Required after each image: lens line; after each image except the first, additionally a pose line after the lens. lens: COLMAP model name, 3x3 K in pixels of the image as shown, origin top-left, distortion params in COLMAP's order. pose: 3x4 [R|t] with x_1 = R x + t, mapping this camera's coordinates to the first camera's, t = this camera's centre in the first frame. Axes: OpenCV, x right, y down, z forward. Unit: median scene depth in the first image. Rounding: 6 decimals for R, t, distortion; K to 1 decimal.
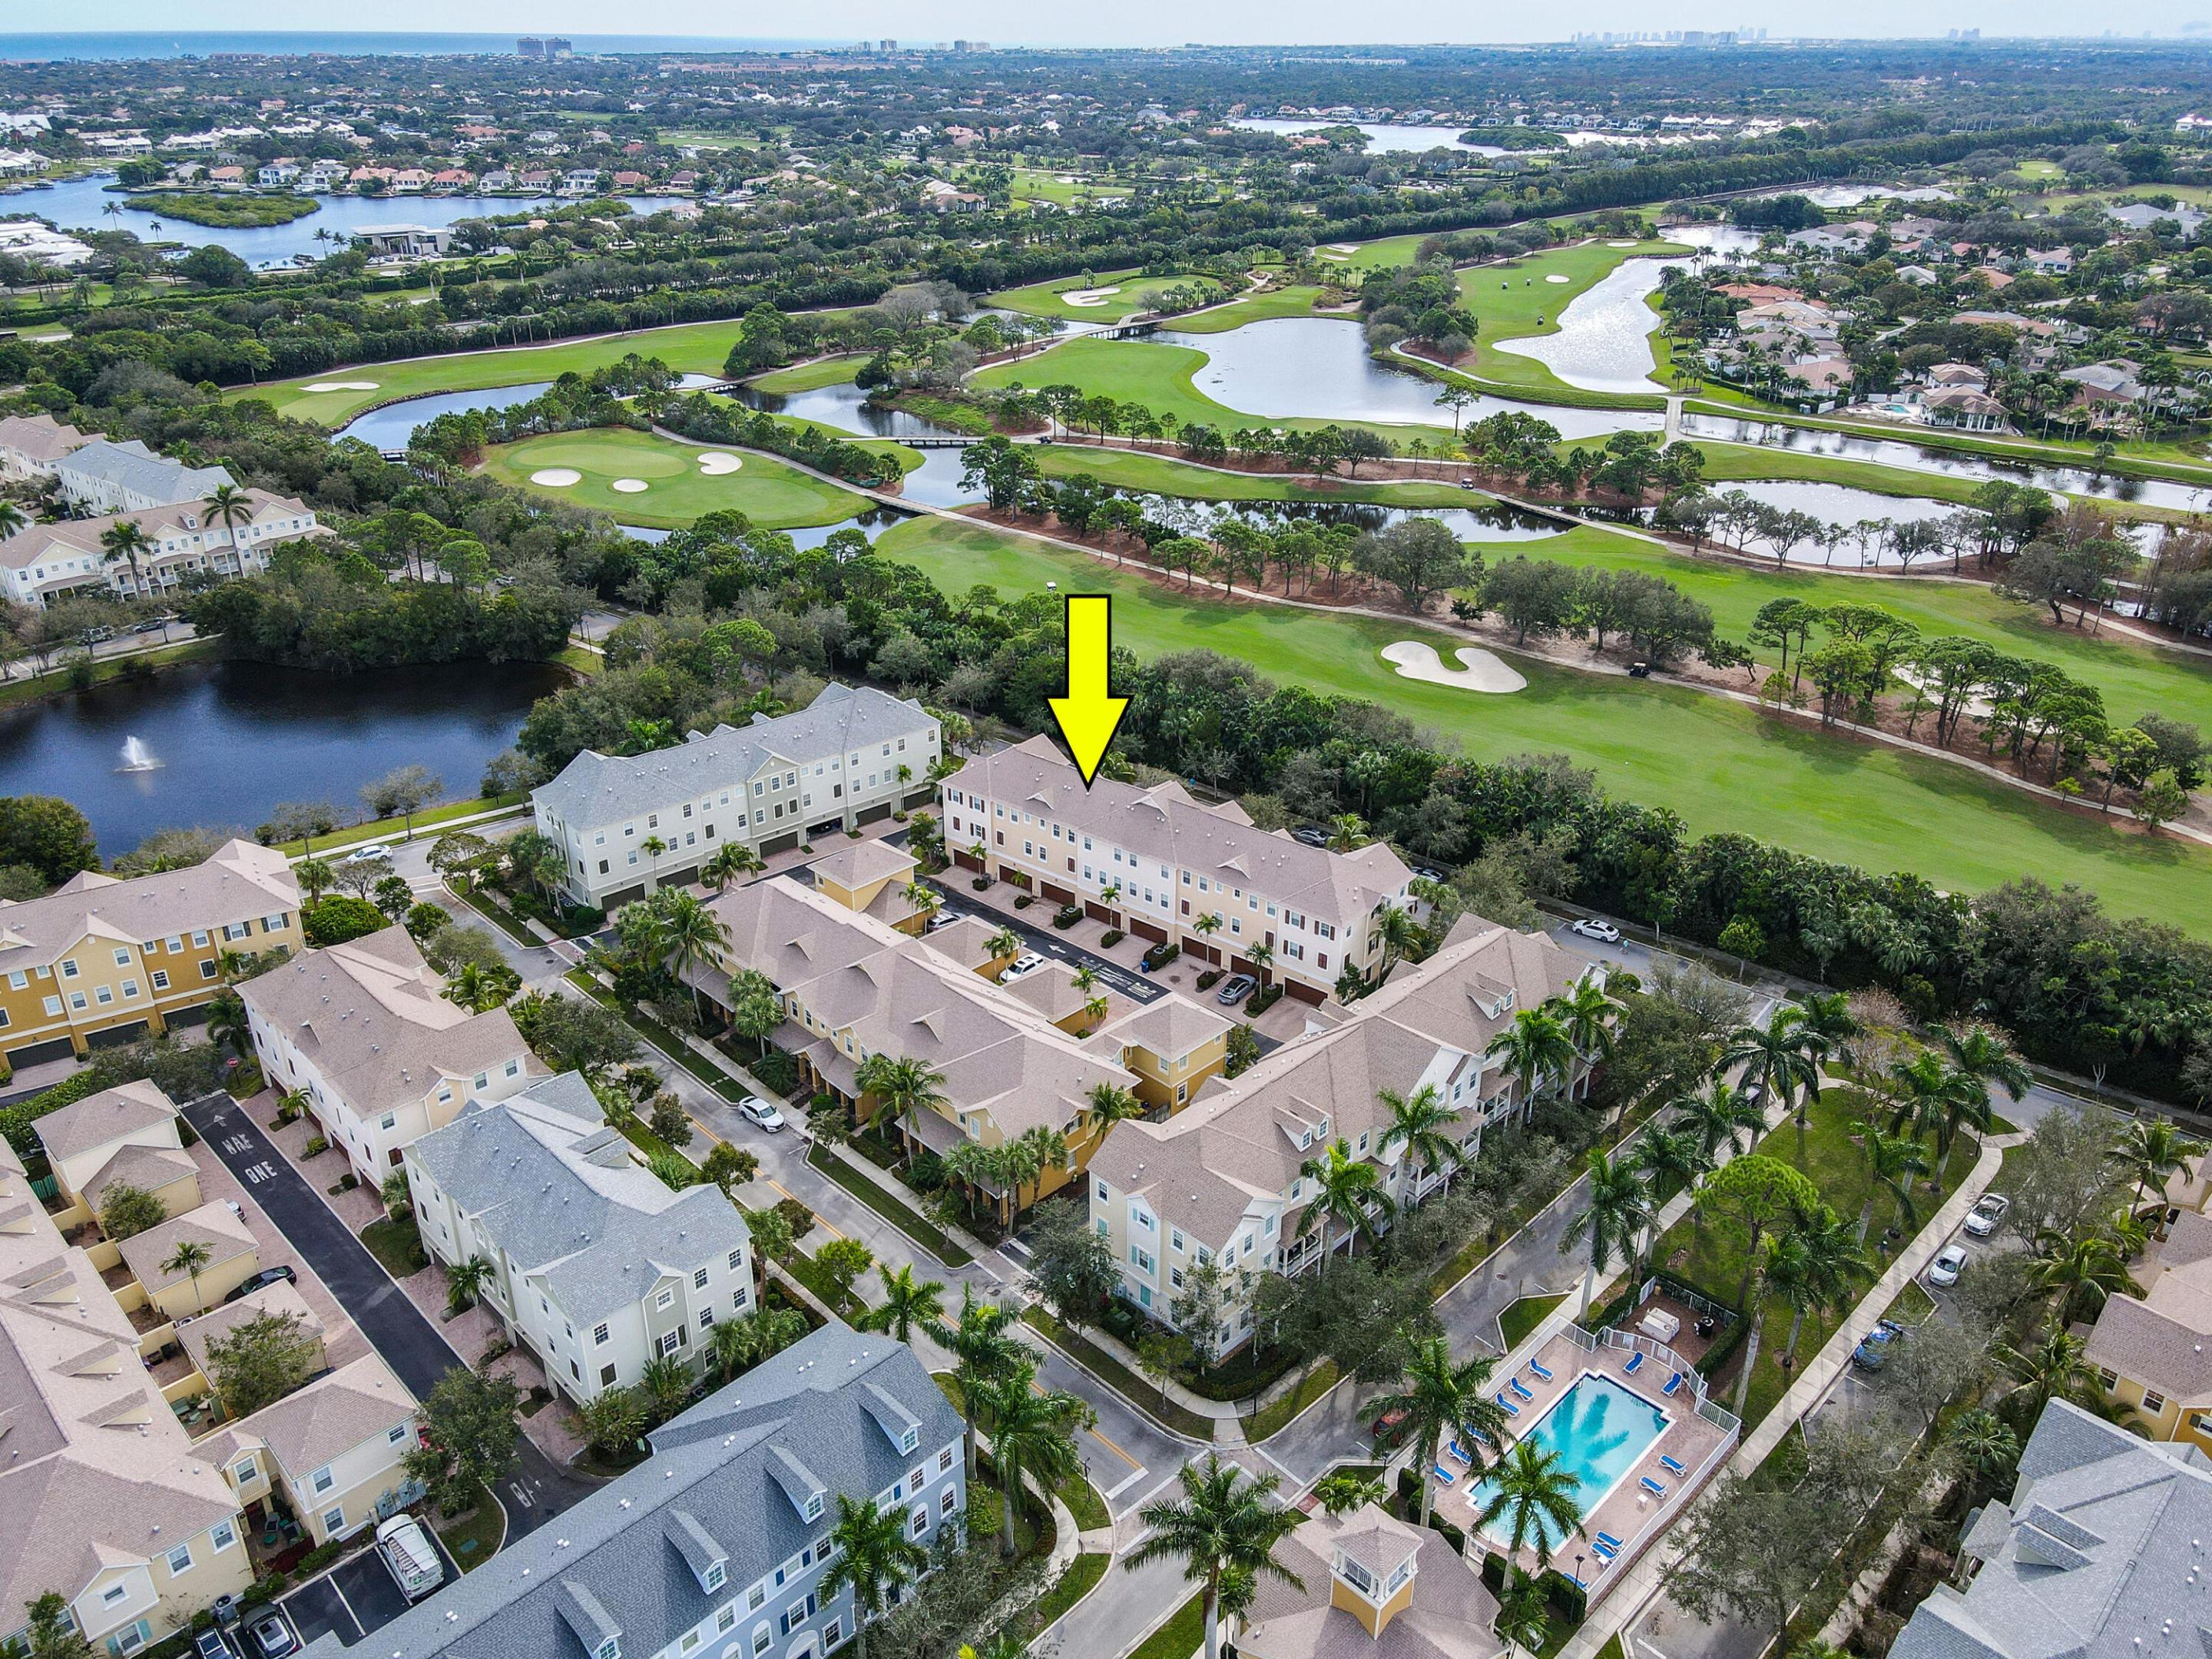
lens RADIAL K [[1609.0, 0, 1127.1], [0, 1609.0, 817.1], [0, 0, 1]] dist [0.020706, -0.000597]
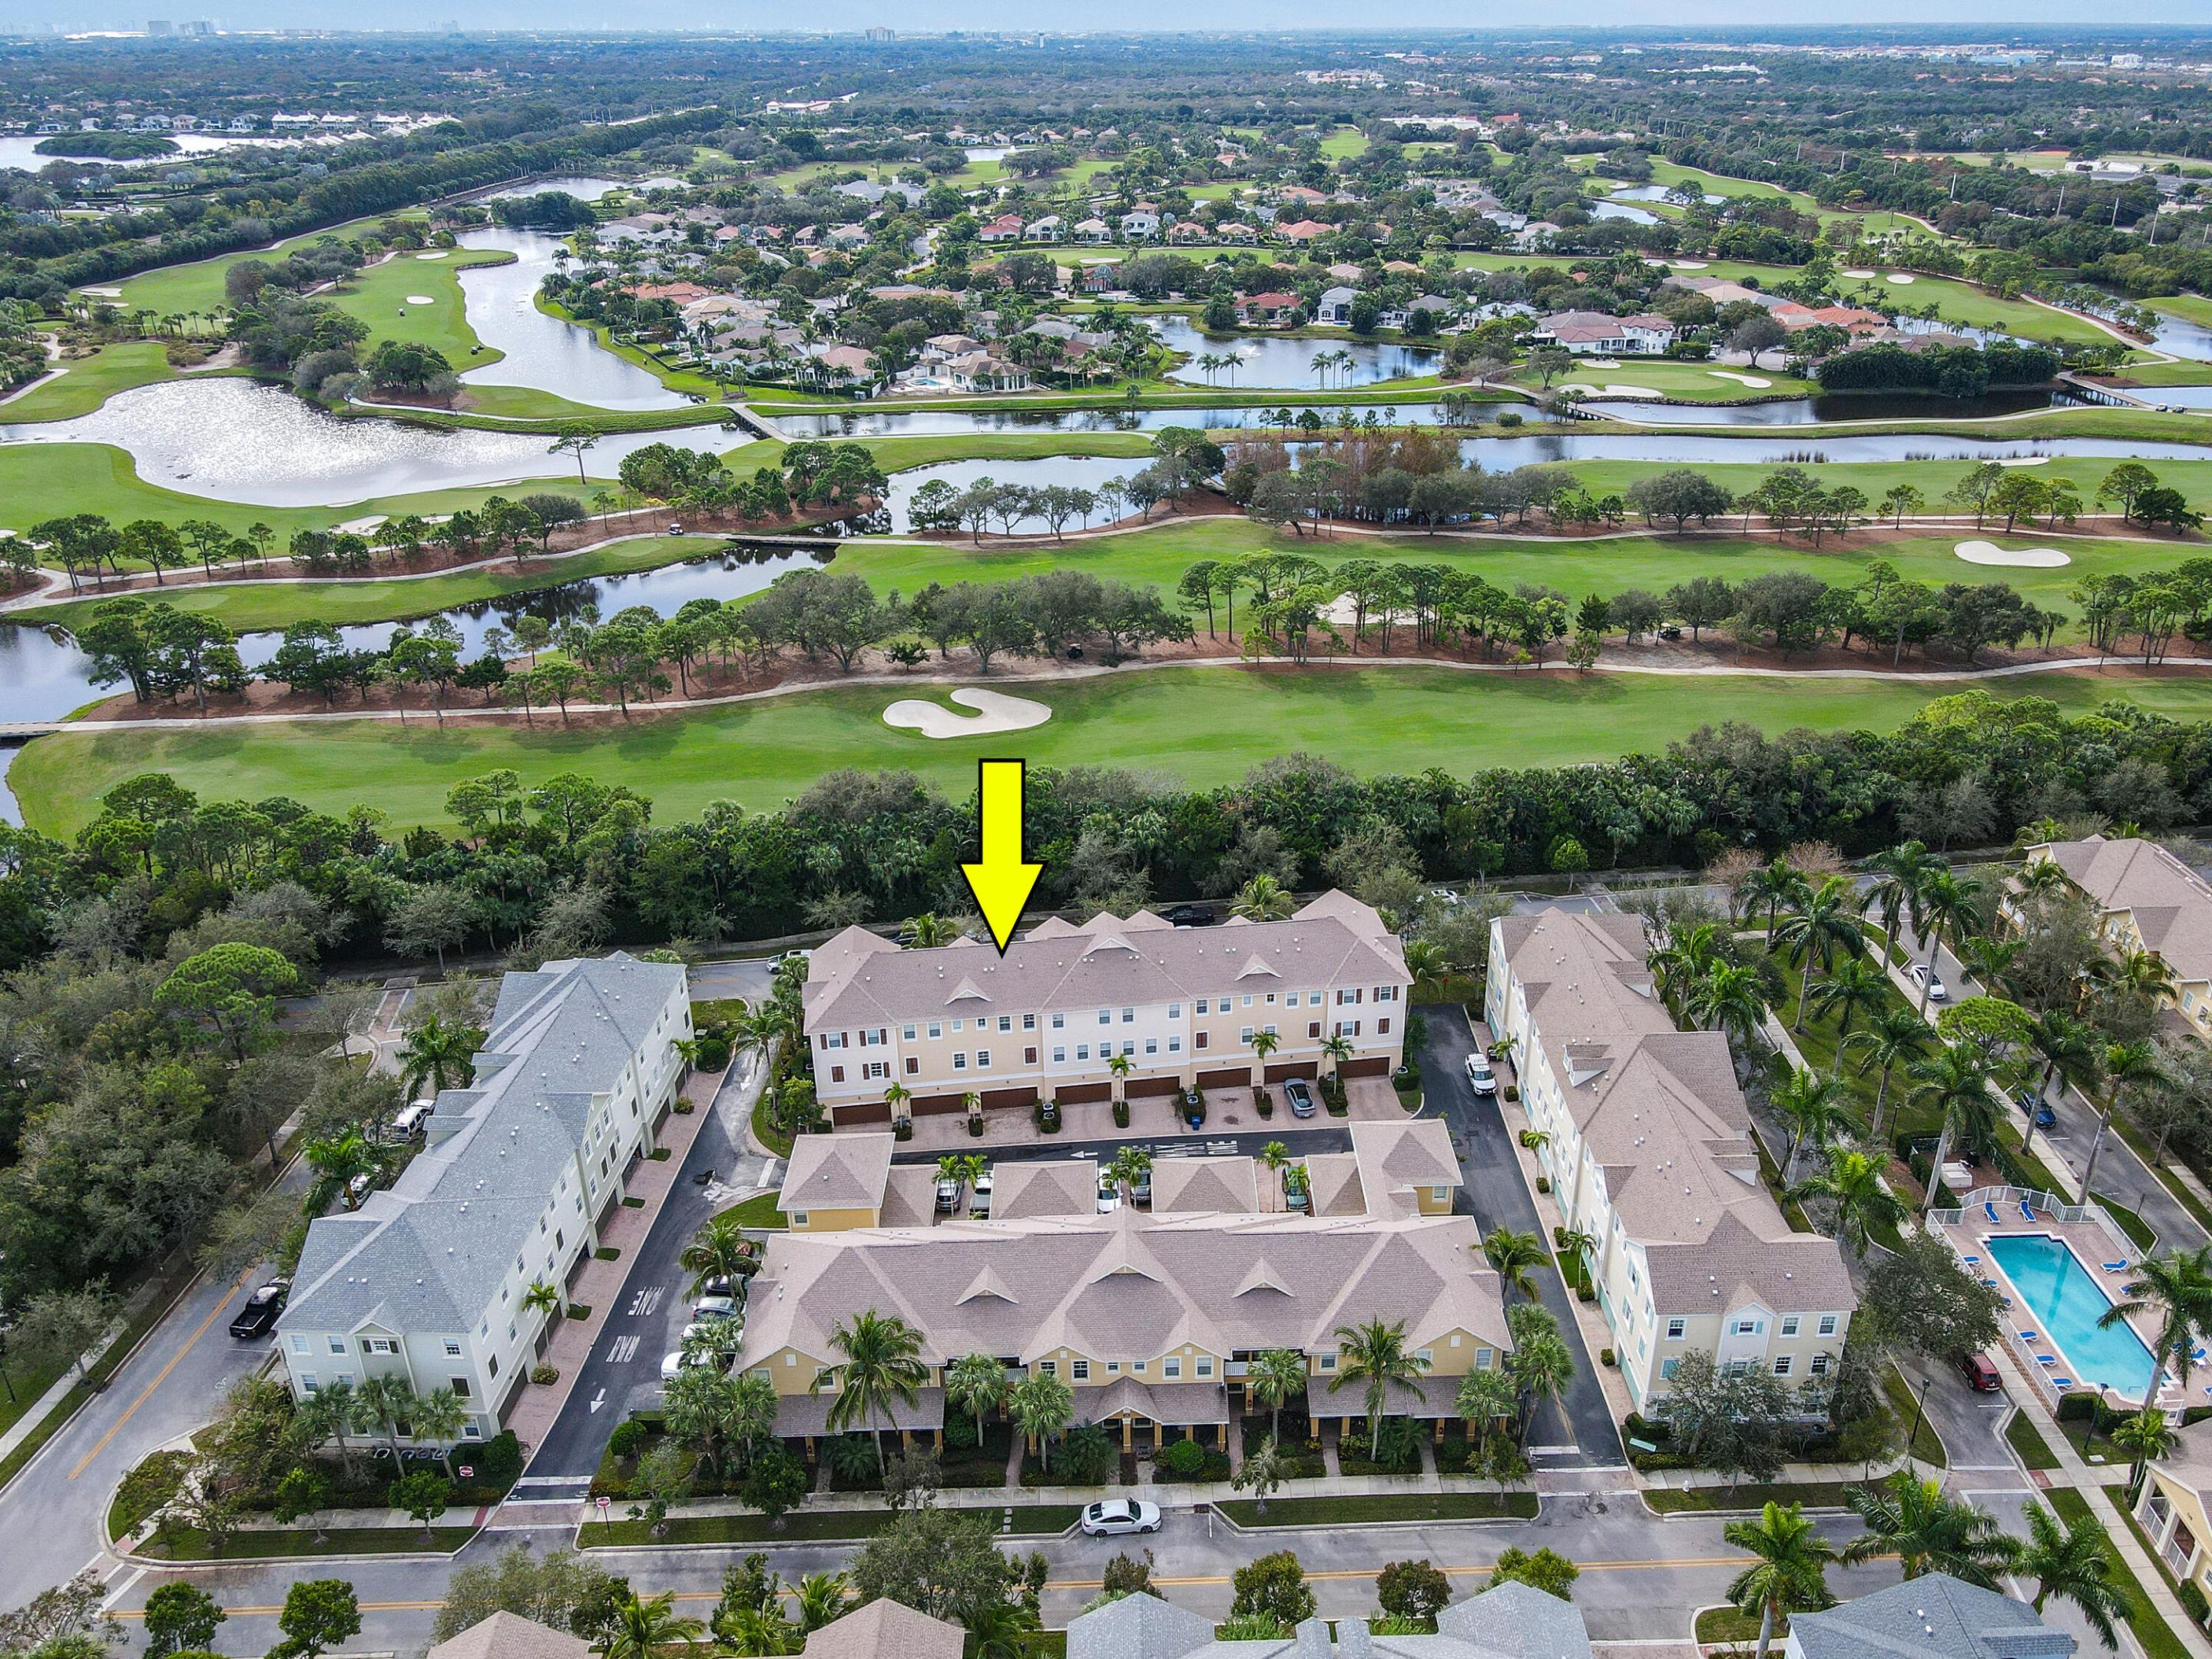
lens RADIAL K [[1609.0, 0, 1124.8], [0, 1609.0, 852.1], [0, 0, 1]] dist [0.020706, -0.000597]
pose [[0.688623, -0.338188, 0.641425, -0.340665], [0.324070, 0.934858, 0.144983, -0.117695], [-0.648673, 0.108028, 0.753361, 0.236780]]
